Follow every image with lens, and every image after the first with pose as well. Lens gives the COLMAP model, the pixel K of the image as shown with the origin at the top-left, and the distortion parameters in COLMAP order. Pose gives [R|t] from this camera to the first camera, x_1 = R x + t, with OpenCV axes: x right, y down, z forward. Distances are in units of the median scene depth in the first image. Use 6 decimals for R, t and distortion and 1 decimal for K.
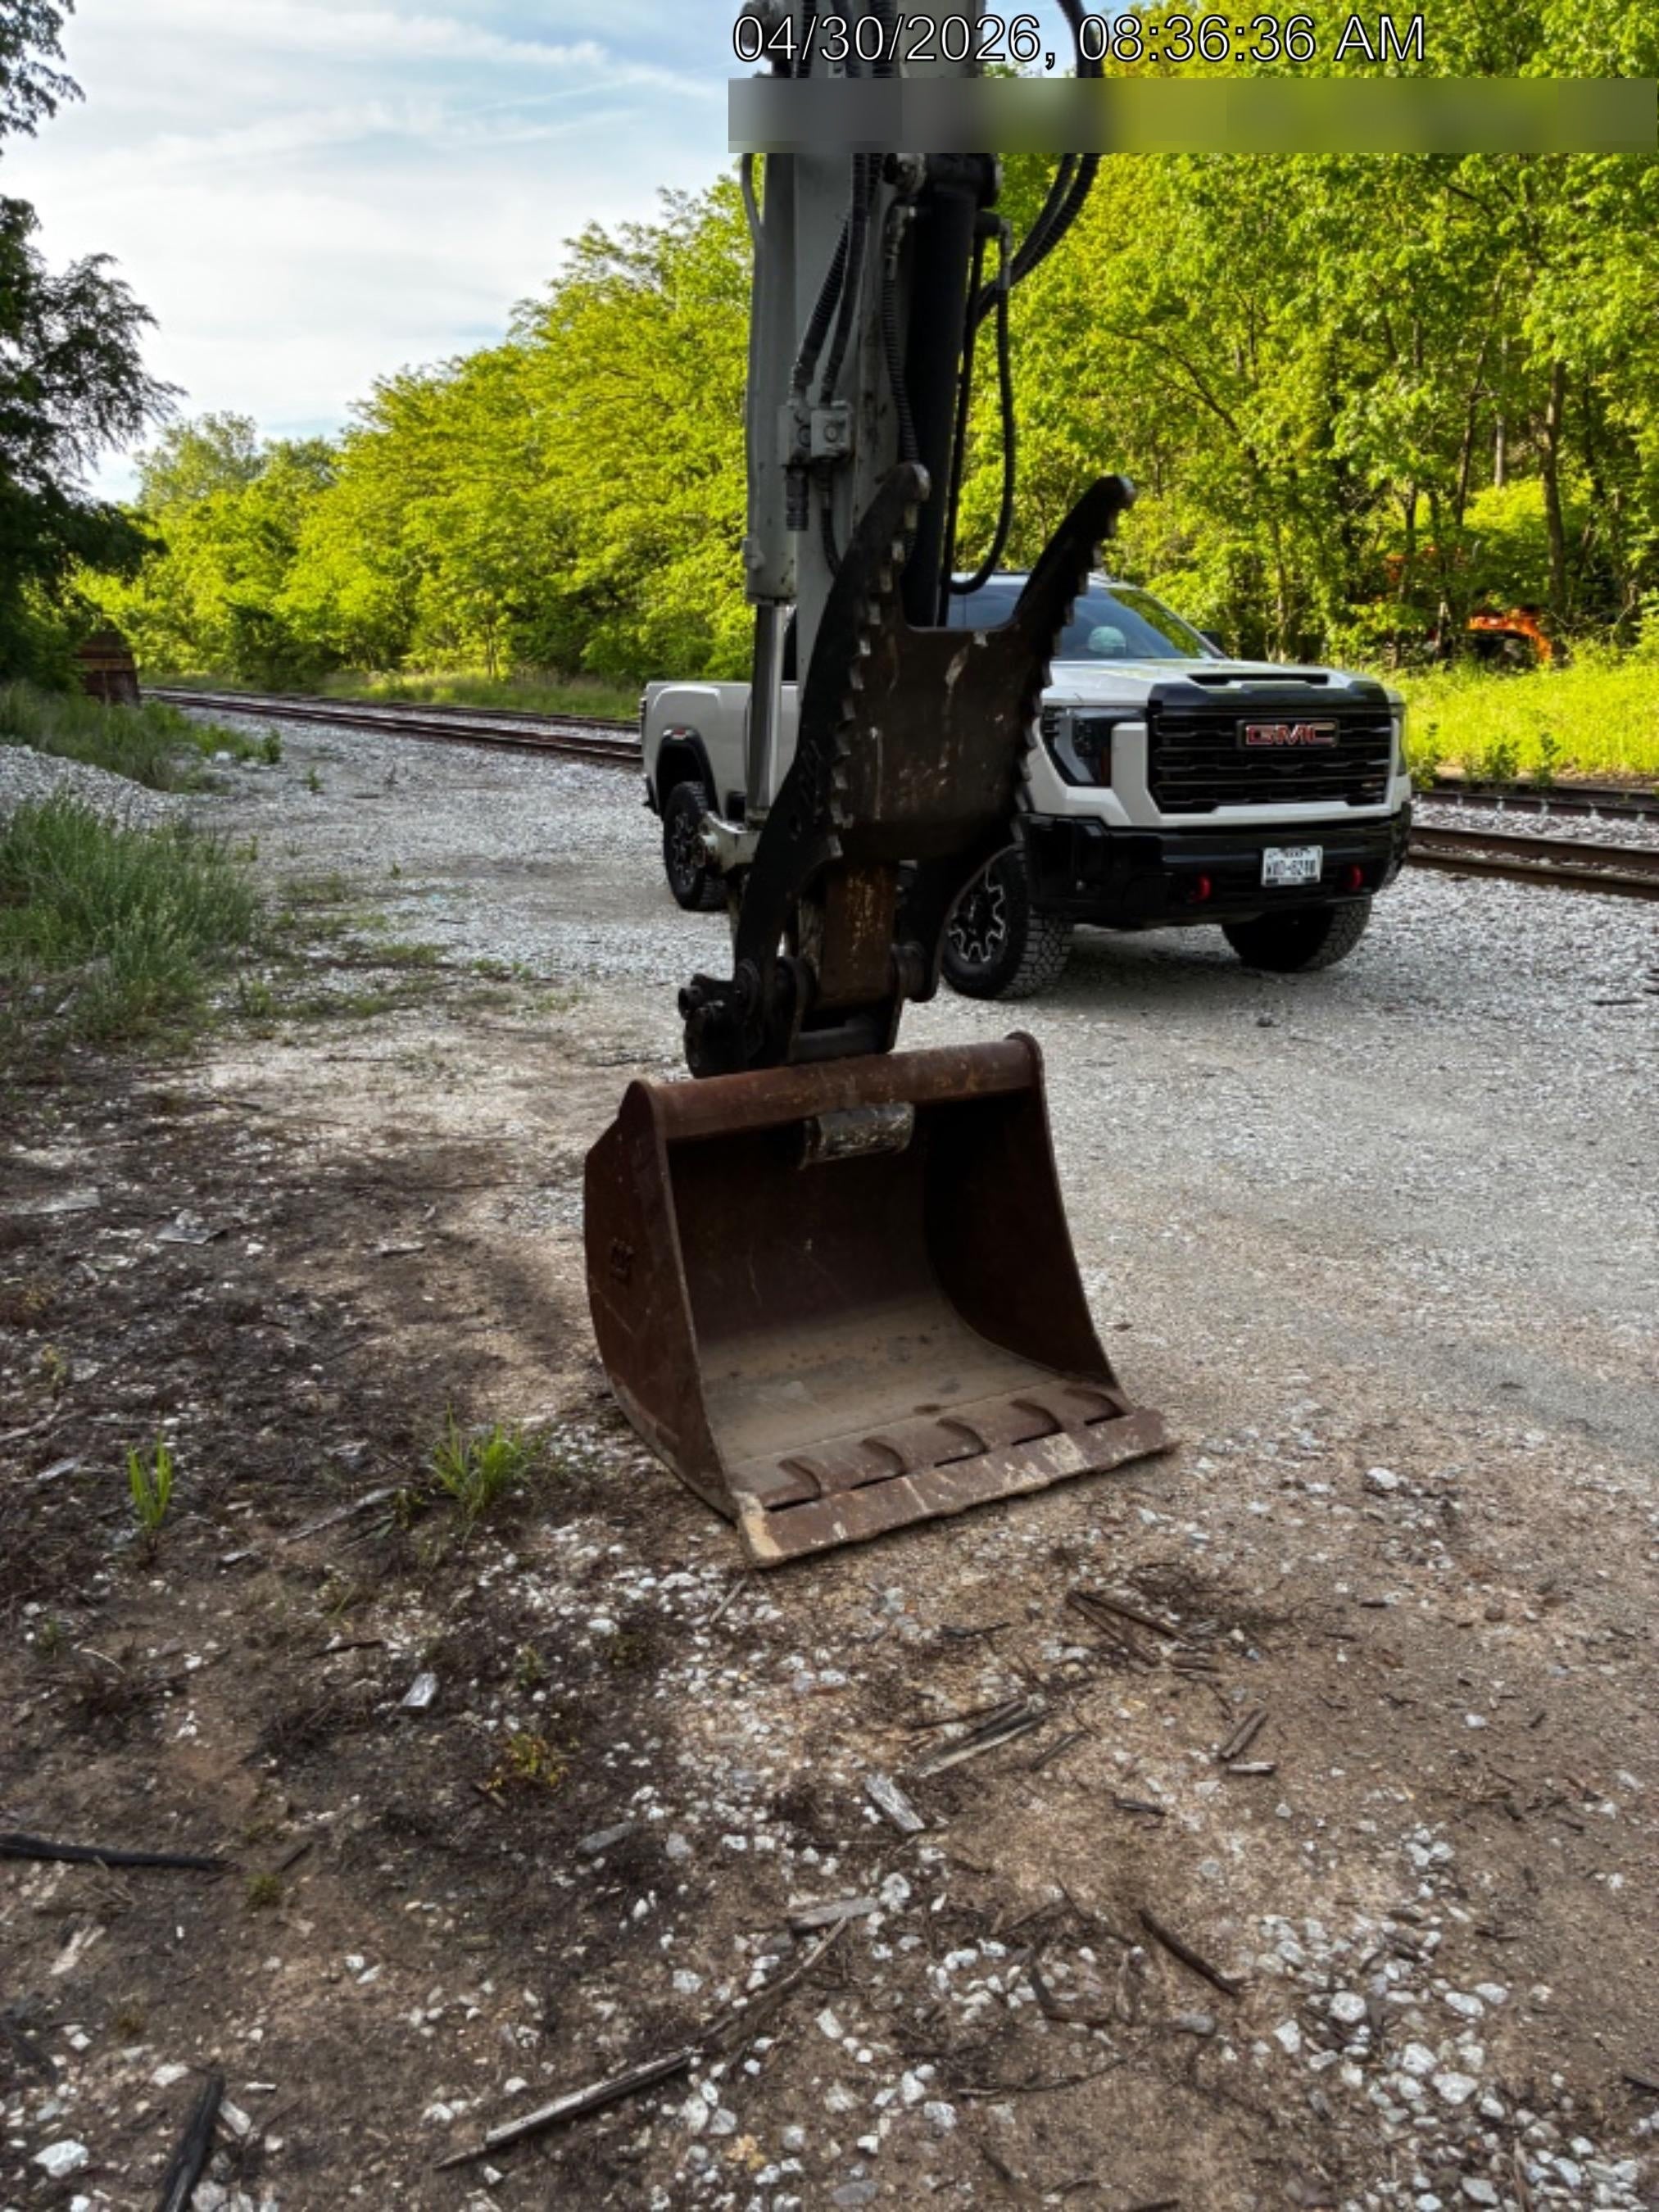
lens RADIAL K [[1633.1, 0, 829.5], [0, 1633.1, 1106.0], [0, 0, 1]] dist [0.085252, -0.100528]
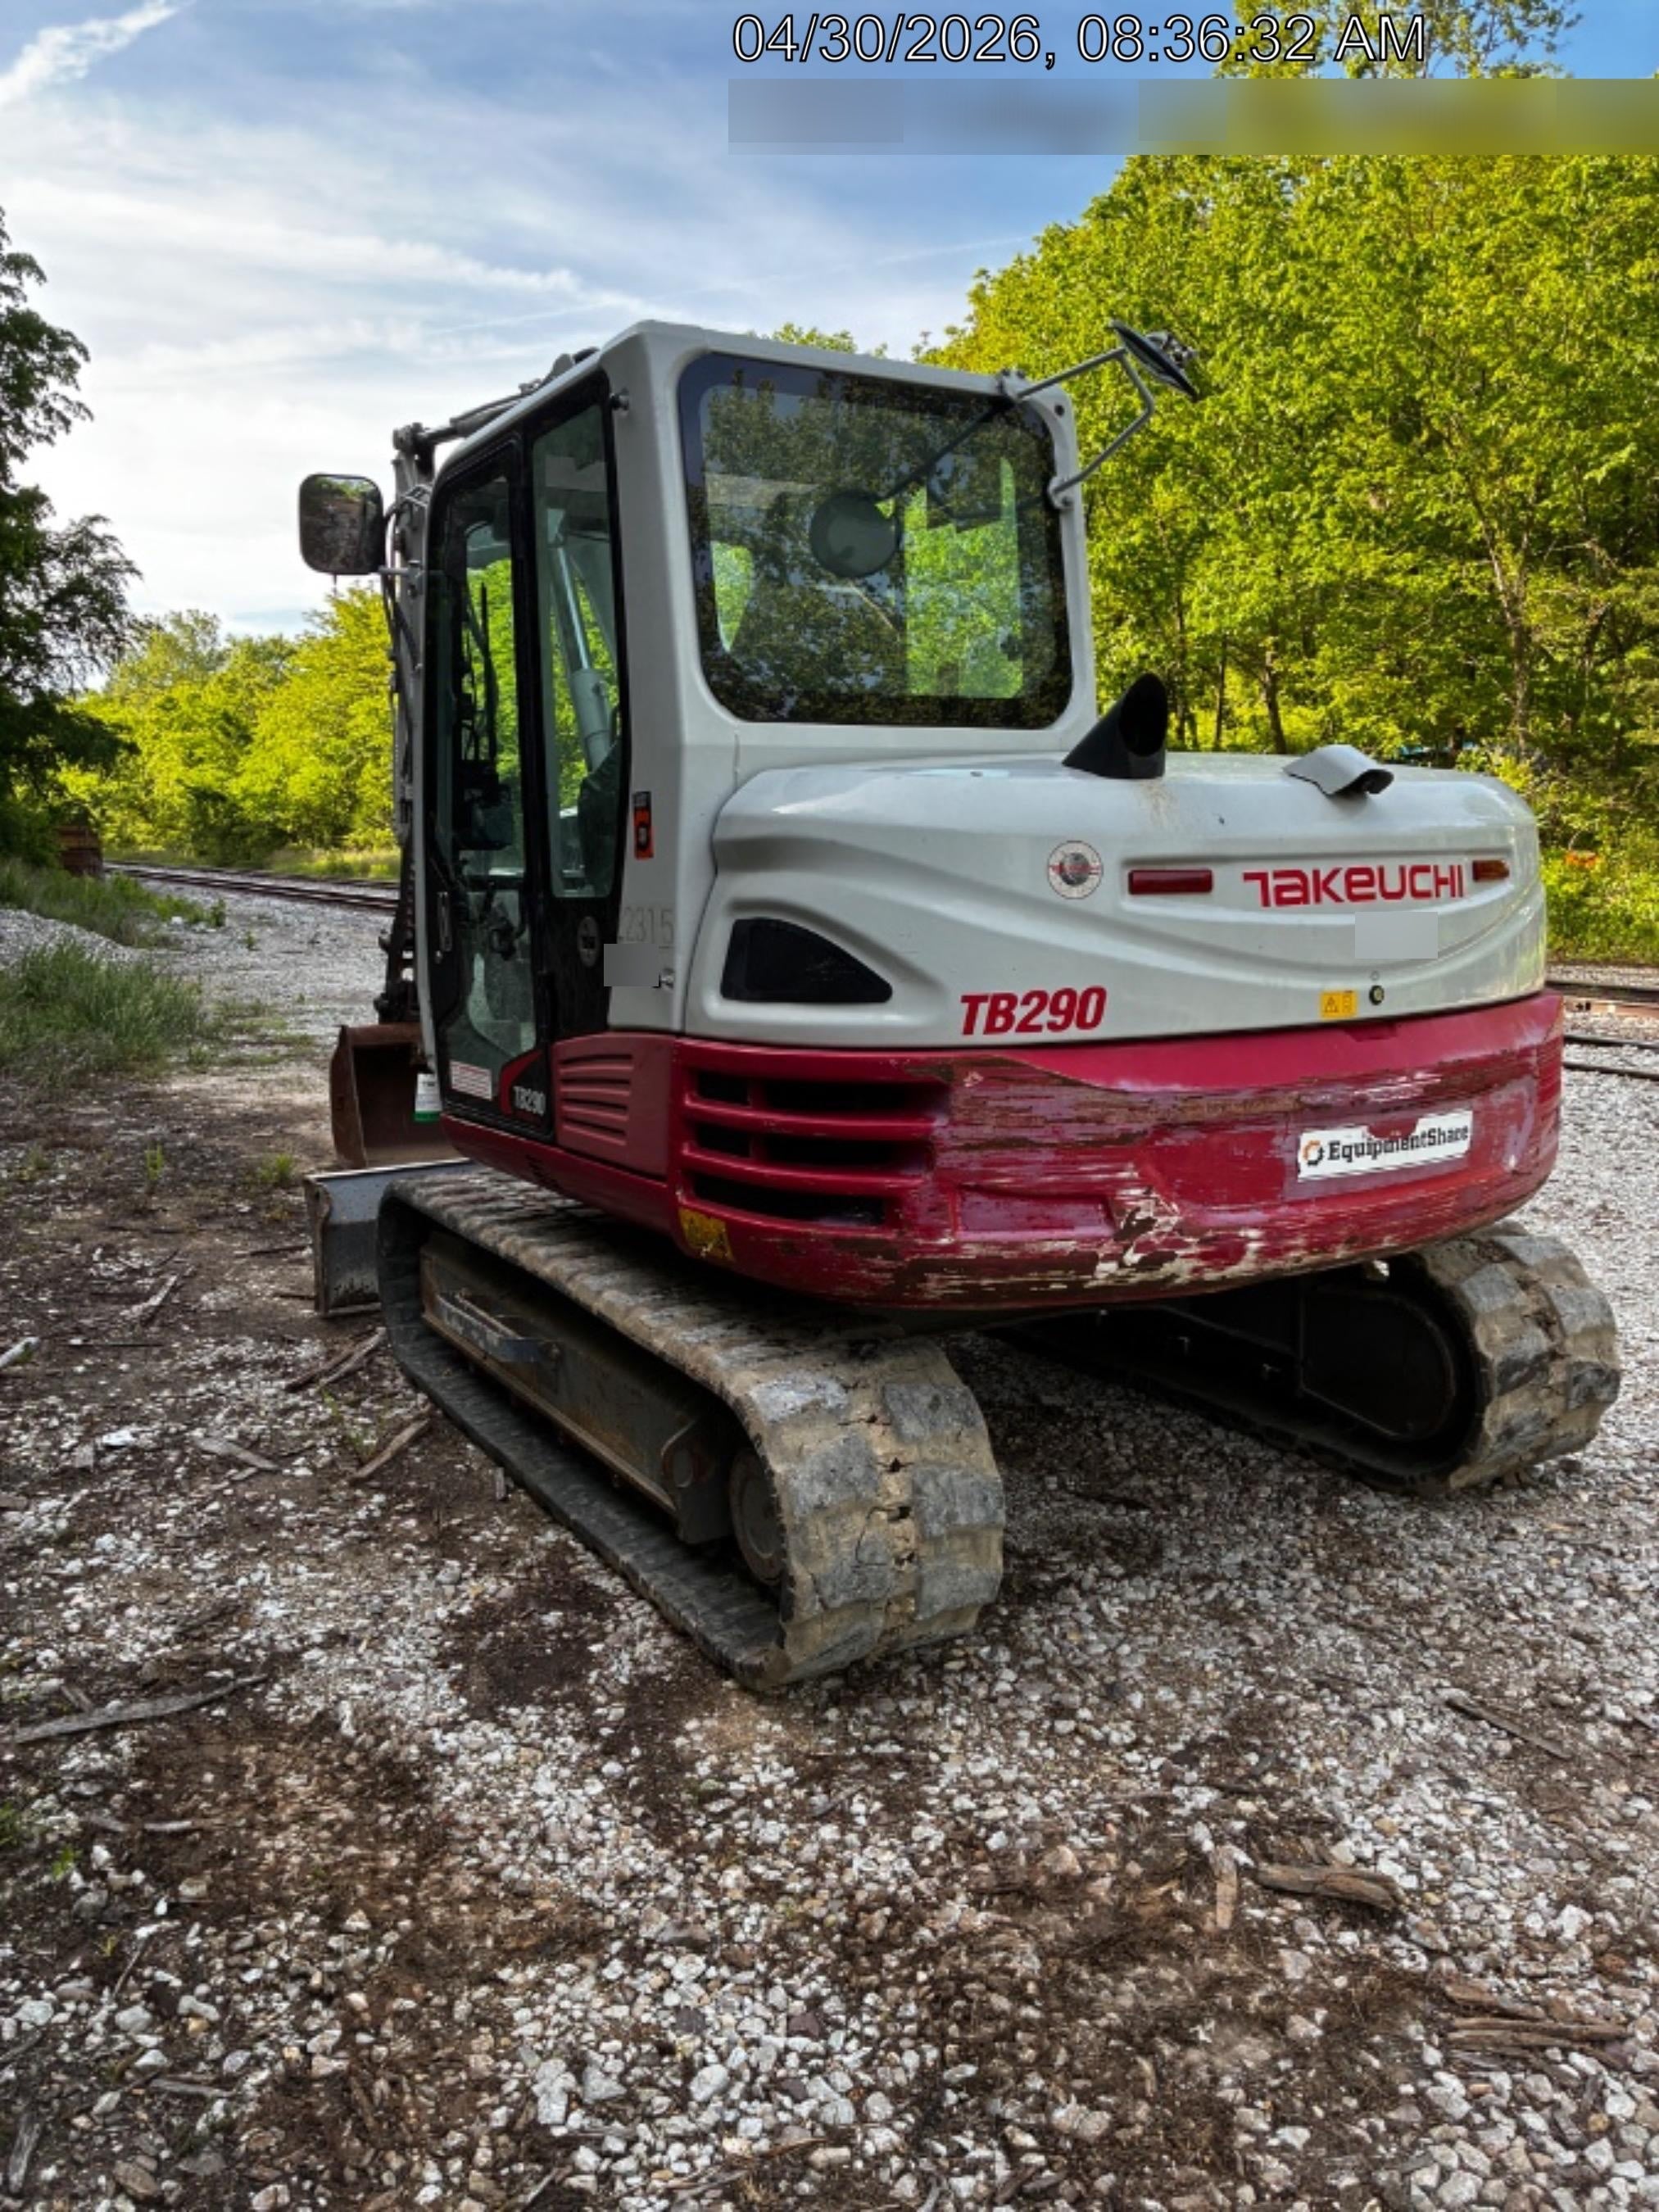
lens RADIAL K [[1677.6, 0, 757.4], [0, 1677.6, 1087.4], [0, 0, 1]] dist [0.062167, -0.001299]
pose [[0.999882, 0.010247, -0.011403, 0.065179], [-0.011514, 0.993037, -0.117239, 0.044539], [0.010122, 0.117357, 0.993038, -0.188091]]
